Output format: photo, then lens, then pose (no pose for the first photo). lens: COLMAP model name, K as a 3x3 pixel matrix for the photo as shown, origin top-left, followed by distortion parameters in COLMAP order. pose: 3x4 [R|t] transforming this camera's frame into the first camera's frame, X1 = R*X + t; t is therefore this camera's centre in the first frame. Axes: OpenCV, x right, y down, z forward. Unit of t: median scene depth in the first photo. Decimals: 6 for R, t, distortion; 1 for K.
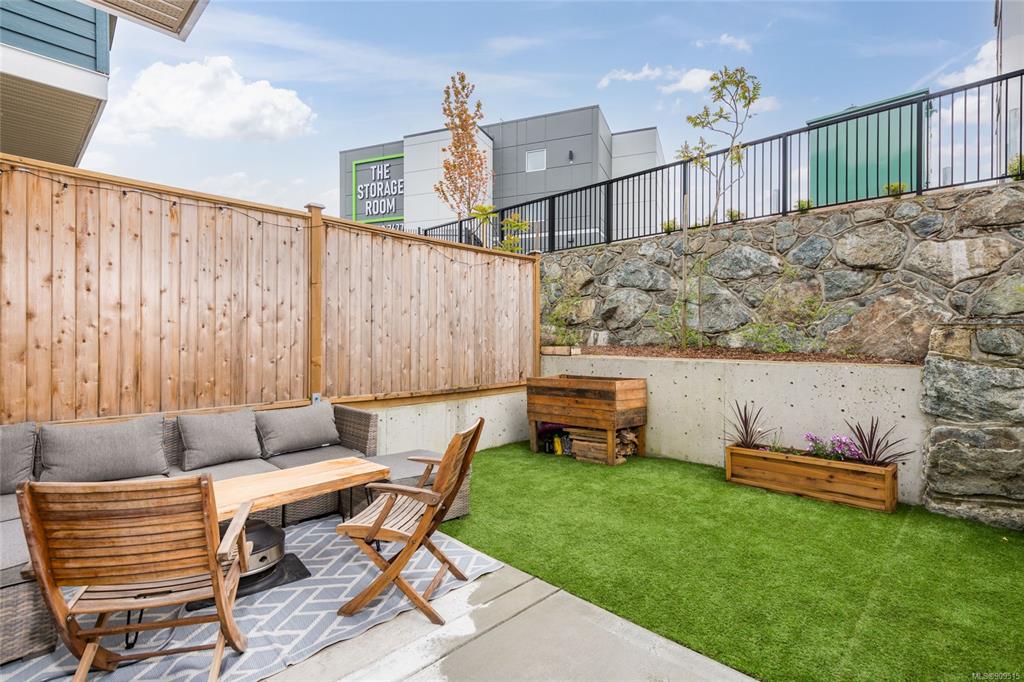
lens RADIAL K [[486.2, 0, 514.1], [0, 486.2, 341.8], [0, 0, 1]] dist [0.001254, 0.000191]
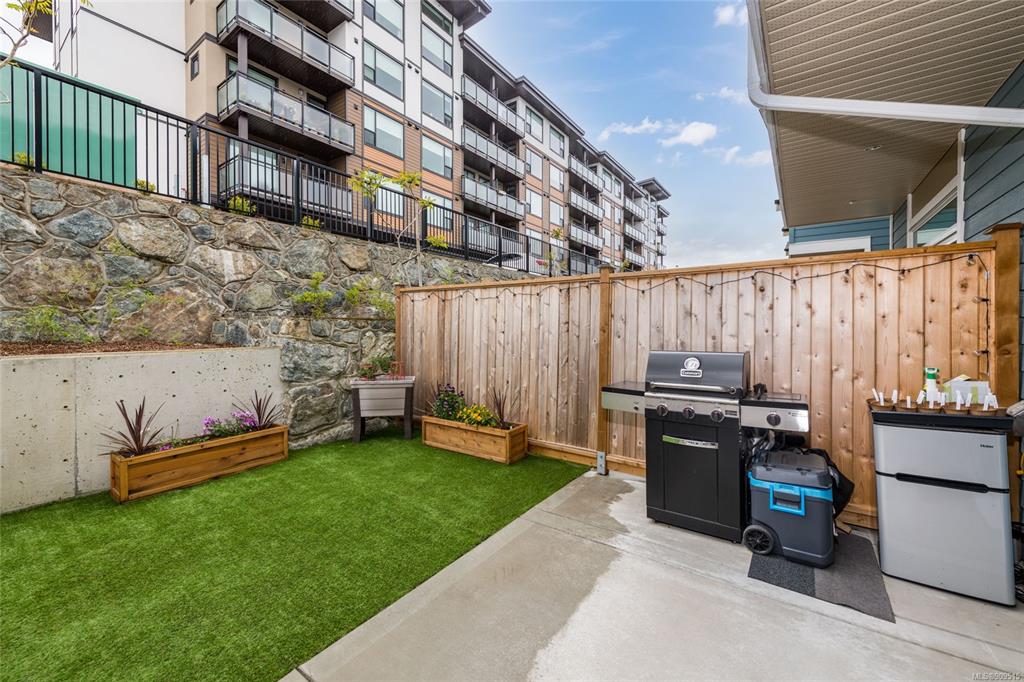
lens RADIAL K [[407.8, 0, 524.8], [0, 407.8, 327.7], [0, 0, 1]] dist [0.000758, 0.000060]
pose [[-0.180278, -0.004593, 0.983605, -0.307776], [0.003245, 0.999981, 0.005264, -0.005126], [-0.983610, 0.004140, -0.180260, 0.410906]]
